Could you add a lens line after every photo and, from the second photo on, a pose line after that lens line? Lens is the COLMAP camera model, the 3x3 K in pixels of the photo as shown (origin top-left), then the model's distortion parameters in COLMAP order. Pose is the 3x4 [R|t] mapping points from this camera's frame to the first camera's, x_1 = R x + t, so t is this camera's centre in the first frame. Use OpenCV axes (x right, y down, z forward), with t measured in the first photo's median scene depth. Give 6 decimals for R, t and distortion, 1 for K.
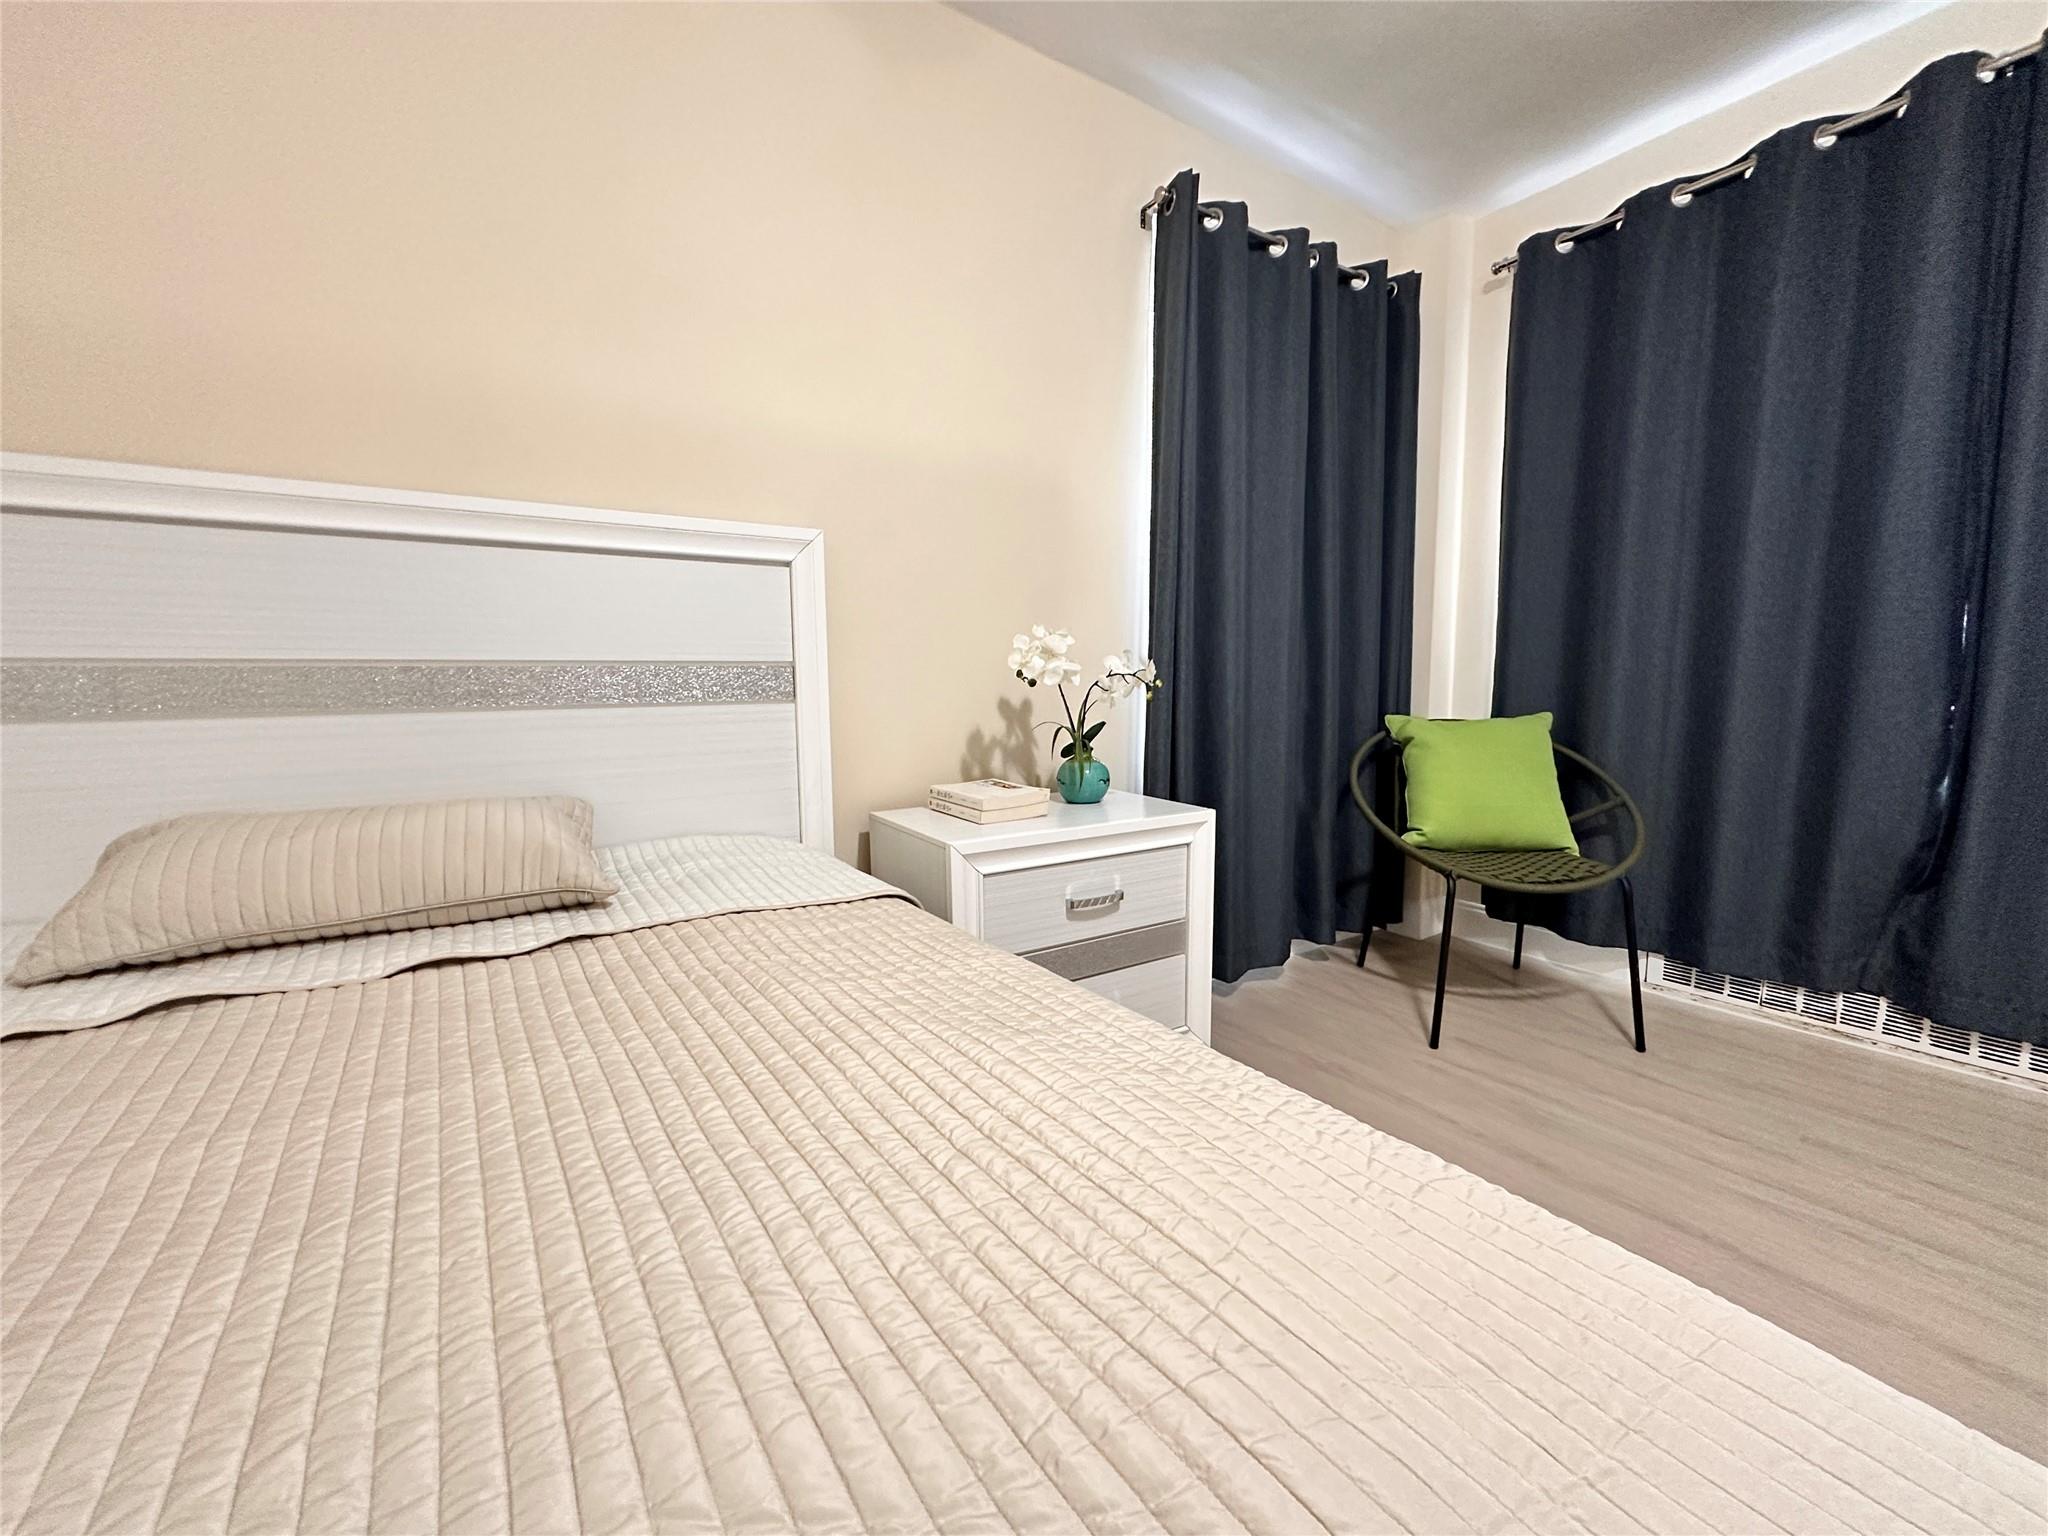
lens RADIAL K [[813.2, 0, 1022.8], [0, 813.2, 765.7], [0, 0, 1]] dist [-0.001397, -0.000535]
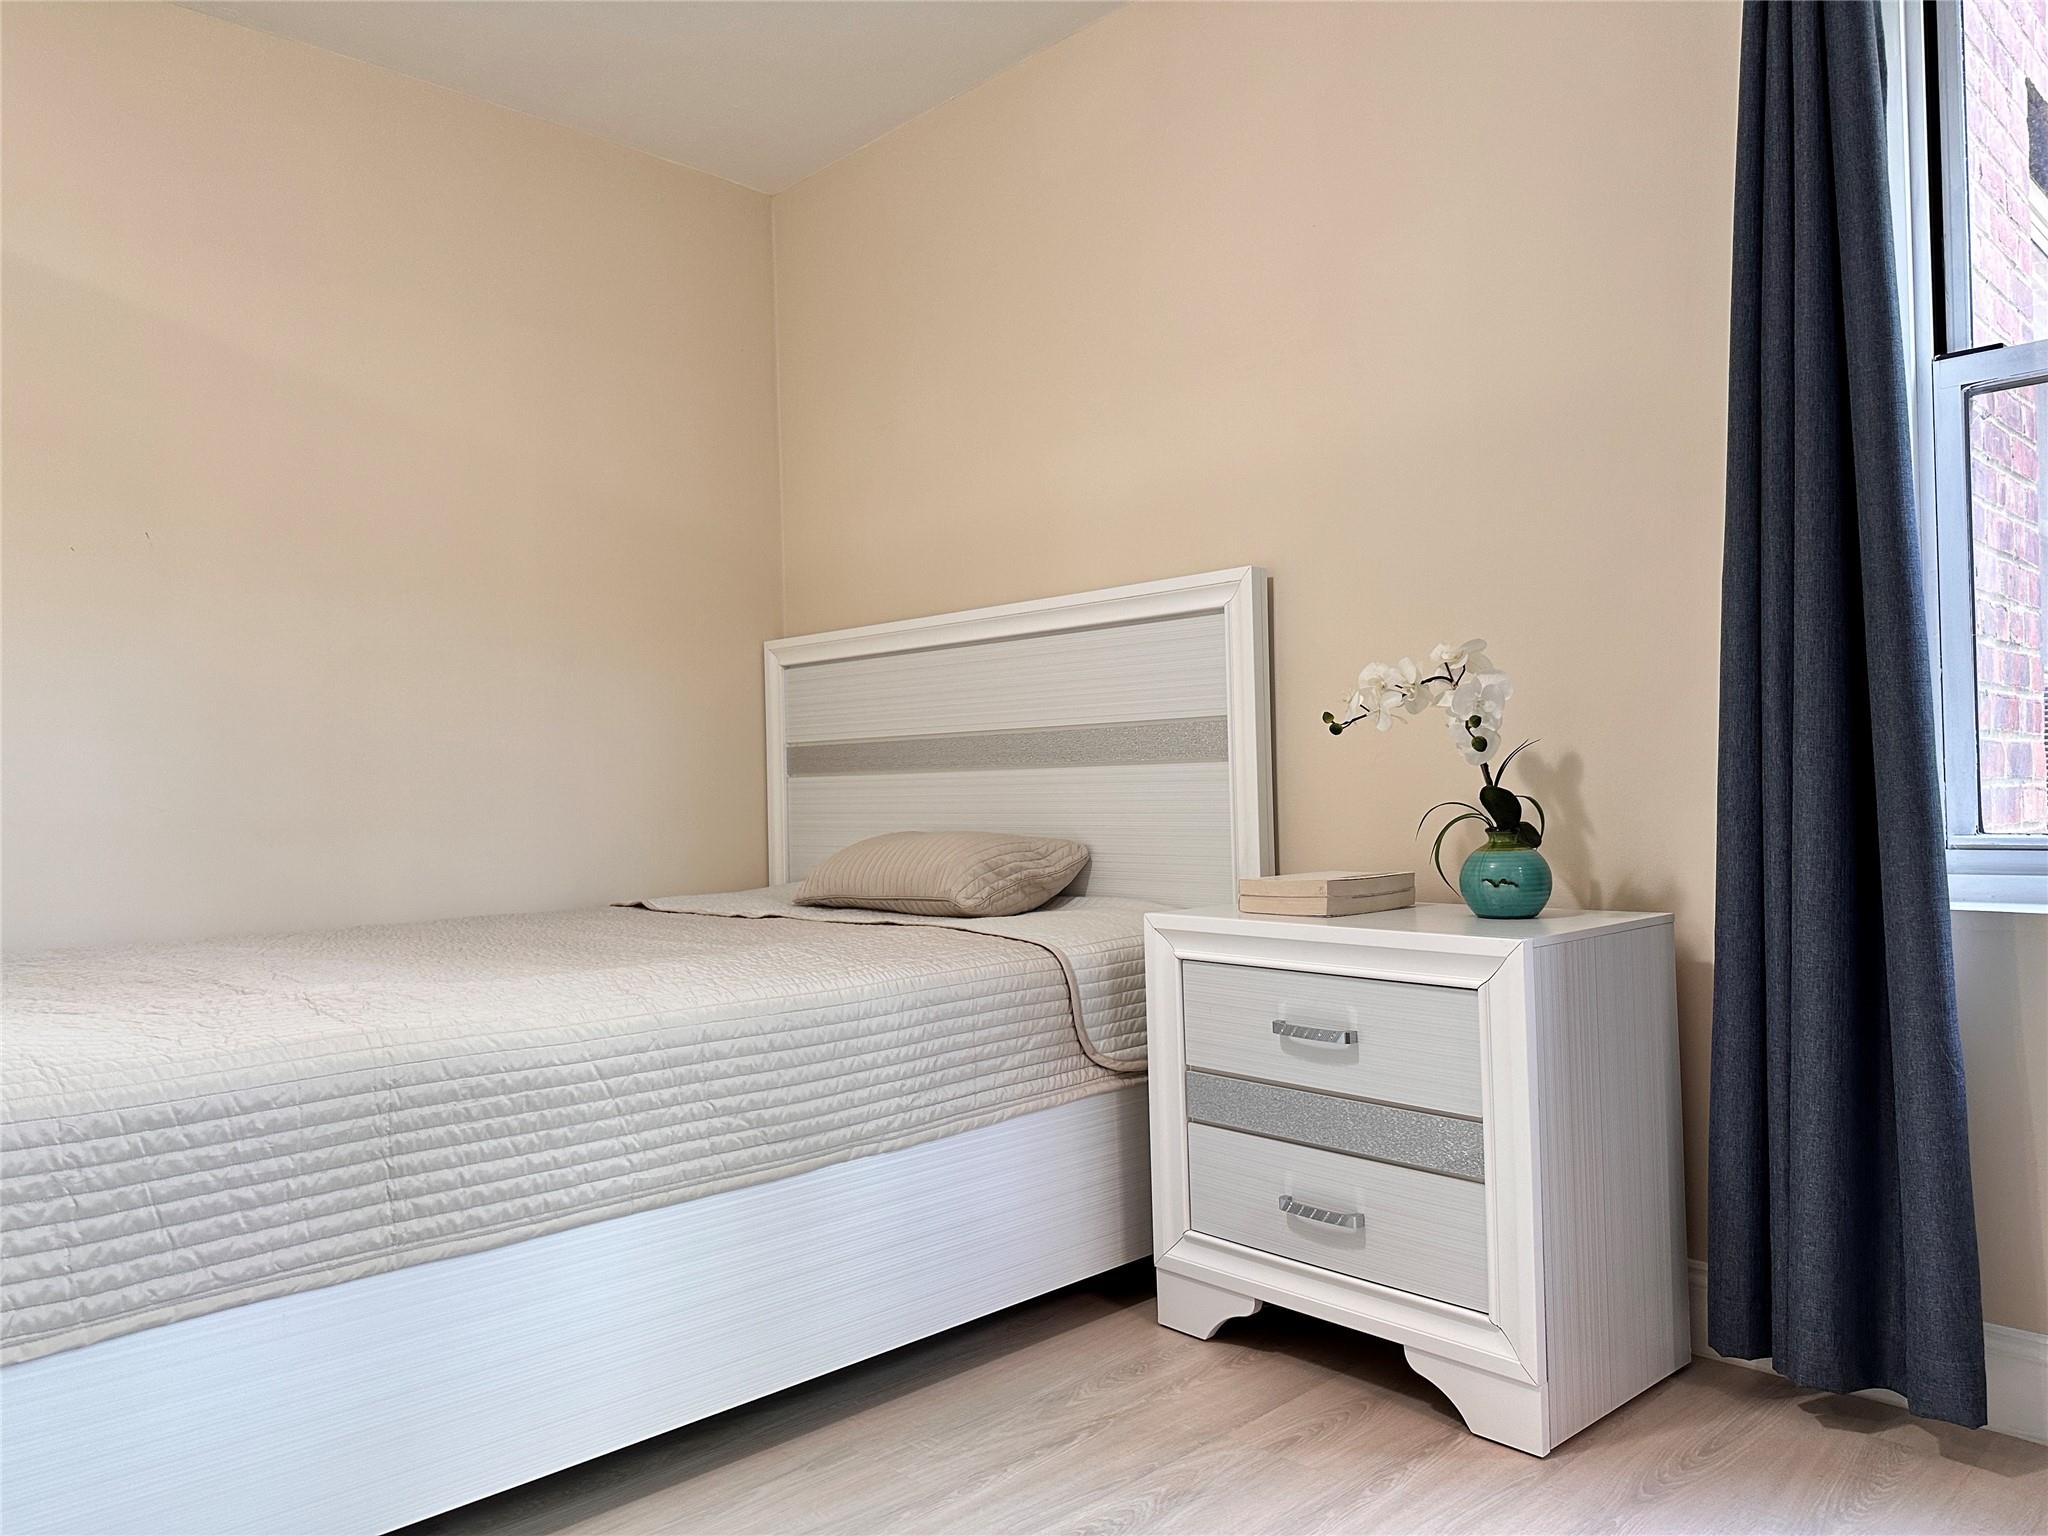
lens RADIAL K [[1418.2, 0, 1026.8], [0, 1418.2, 772.8], [0, 0, 1]] dist [0.137634, -0.205641]
pose [[0.179093, -0.001540, -0.983831, 1.042884], [-0.083902, 0.996332, -0.016832, -0.014834], [0.980248, 0.085560, 0.178307, 0.423307]]
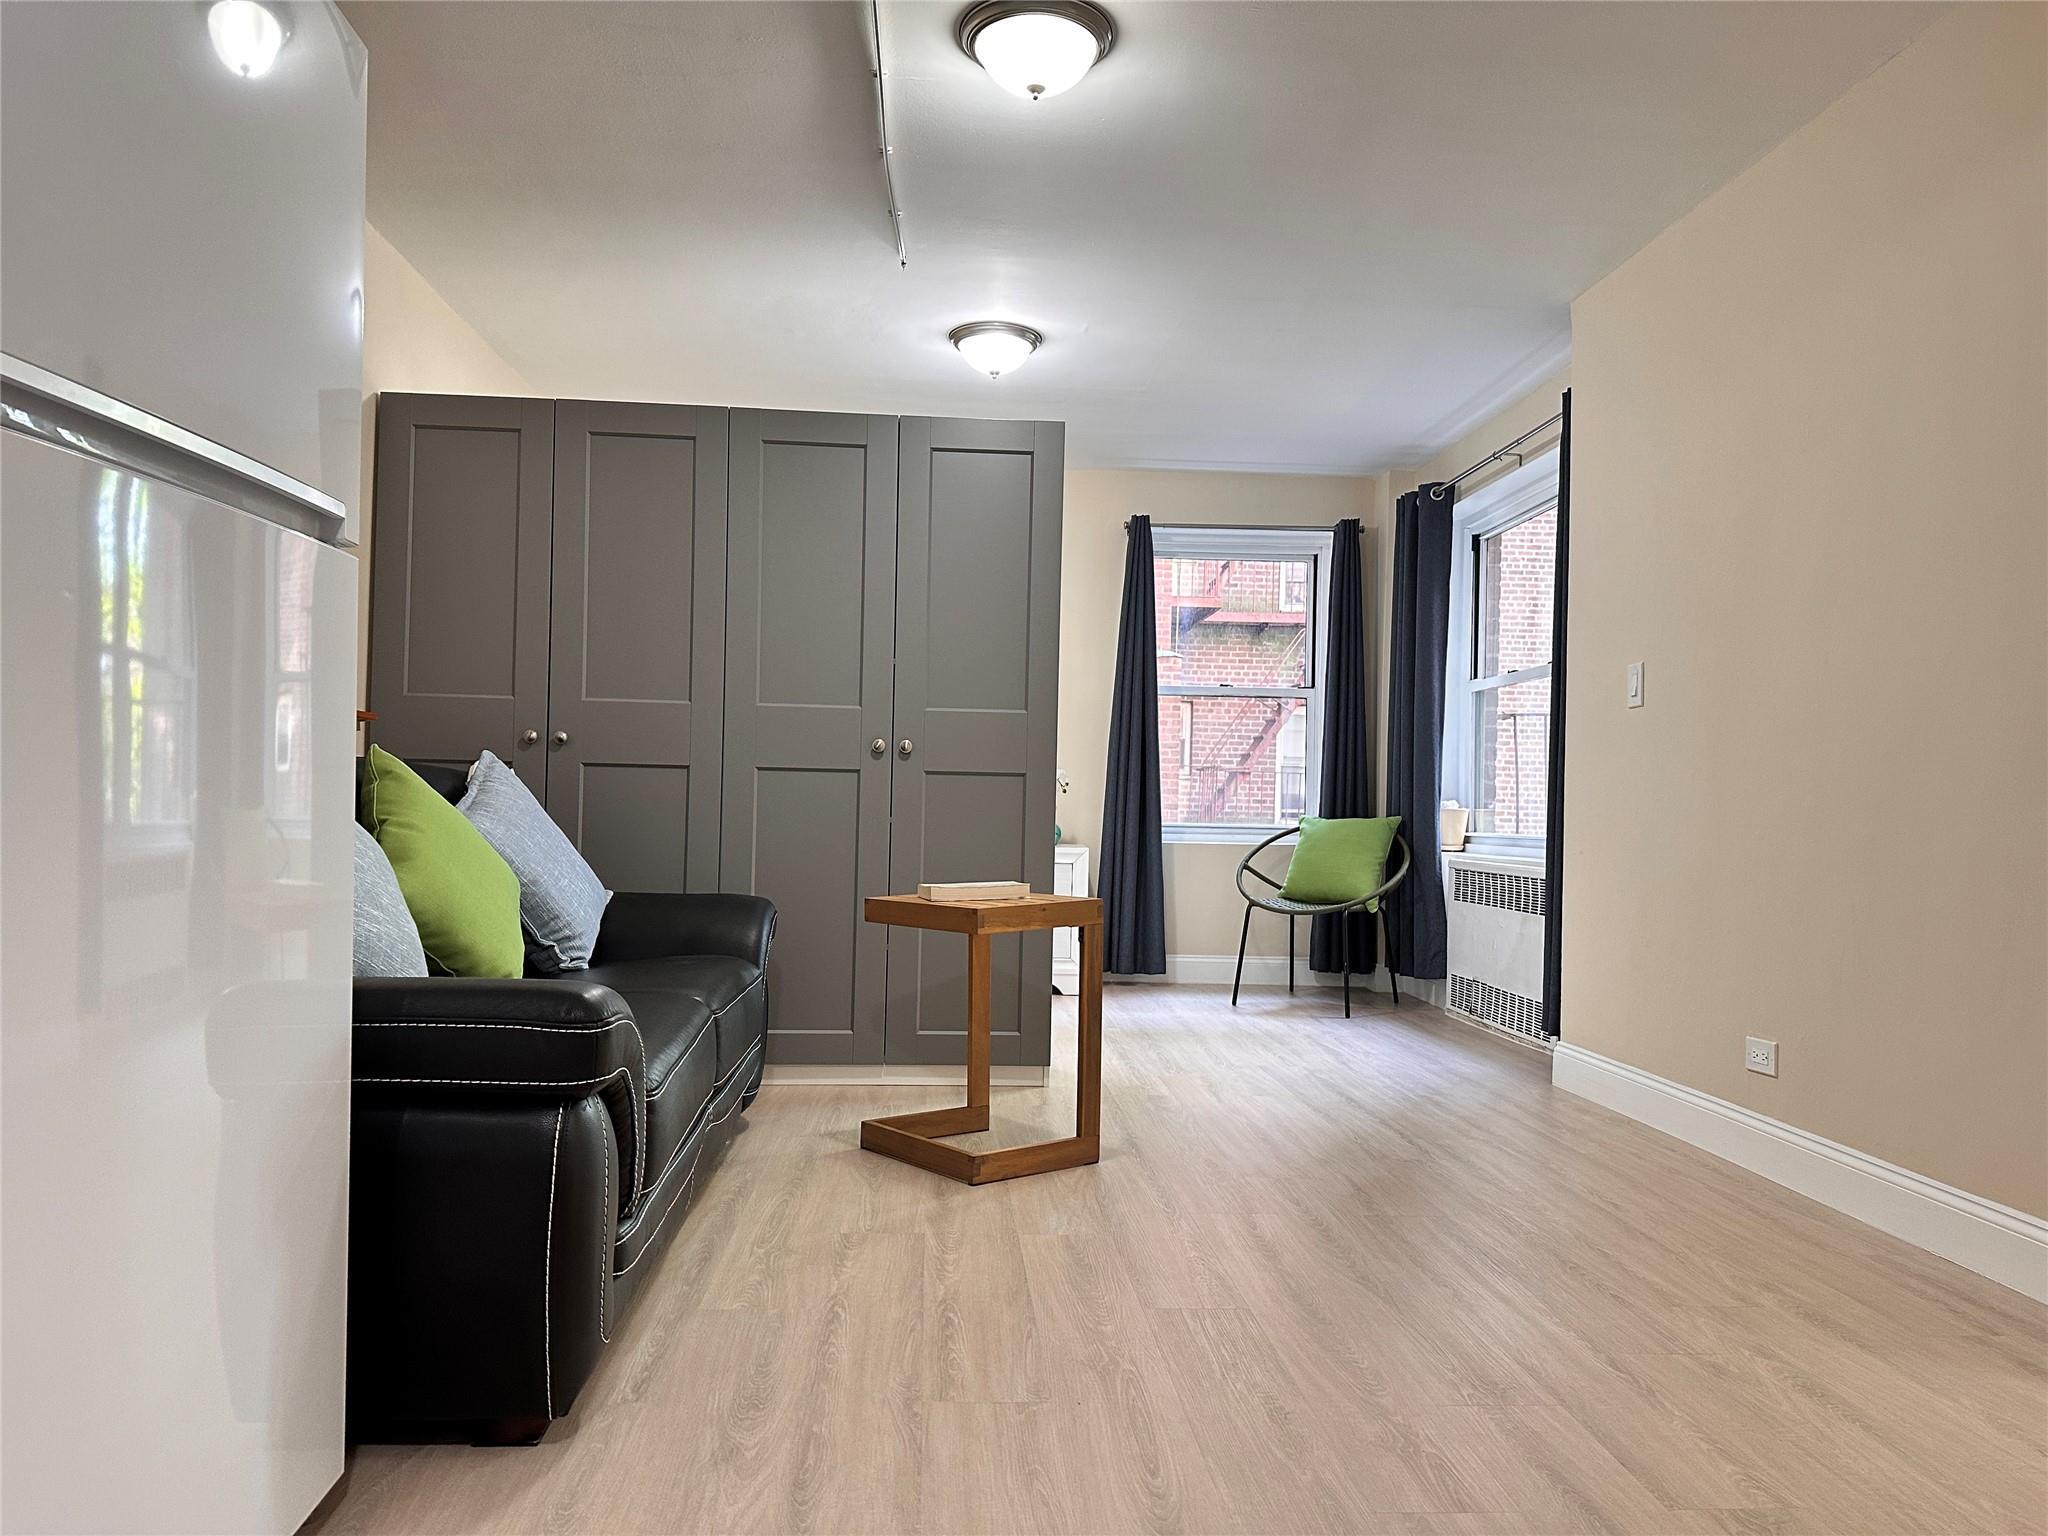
lens RADIAL K [[1428.1, 0, 1024.0], [0, 1428.1, 768.0], [0, 0, 1]] dist [0.066367, -0.072958]
pose [[0.874487, 0.020587, -0.484613, 1.602264], [-0.087501, 0.989403, -0.115865, 0.254514], [0.477092, 0.143726, 0.867021, -1.936540]]
